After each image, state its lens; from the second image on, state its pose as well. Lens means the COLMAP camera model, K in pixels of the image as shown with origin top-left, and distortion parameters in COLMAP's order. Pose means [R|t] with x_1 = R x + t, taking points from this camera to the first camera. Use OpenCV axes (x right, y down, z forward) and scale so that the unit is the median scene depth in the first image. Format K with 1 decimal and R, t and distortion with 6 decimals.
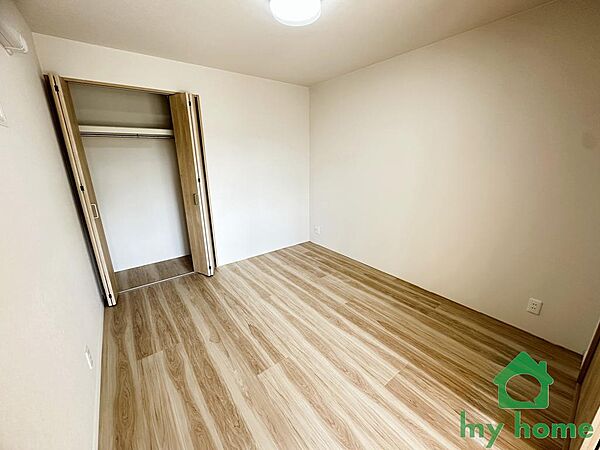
lens RADIAL K [[241.1, 0, 300.5], [0, 241.1, 225.3], [0, 0, 1]] dist [0.001500, 0.000566]
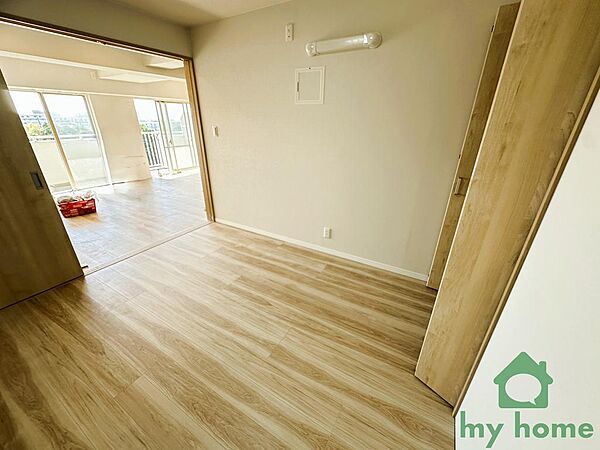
lens RADIAL K [[241.1, 0, 299.7], [0, 241.1, 224.7], [0, 0, 1]] dist [0.001500, 0.000566]
pose [[-0.925270, 0.160158, -0.343838, -0.042108], [-0.096845, 0.776692, 0.622391, -0.424898], [0.366737, 0.609178, -0.703140, 1.484653]]
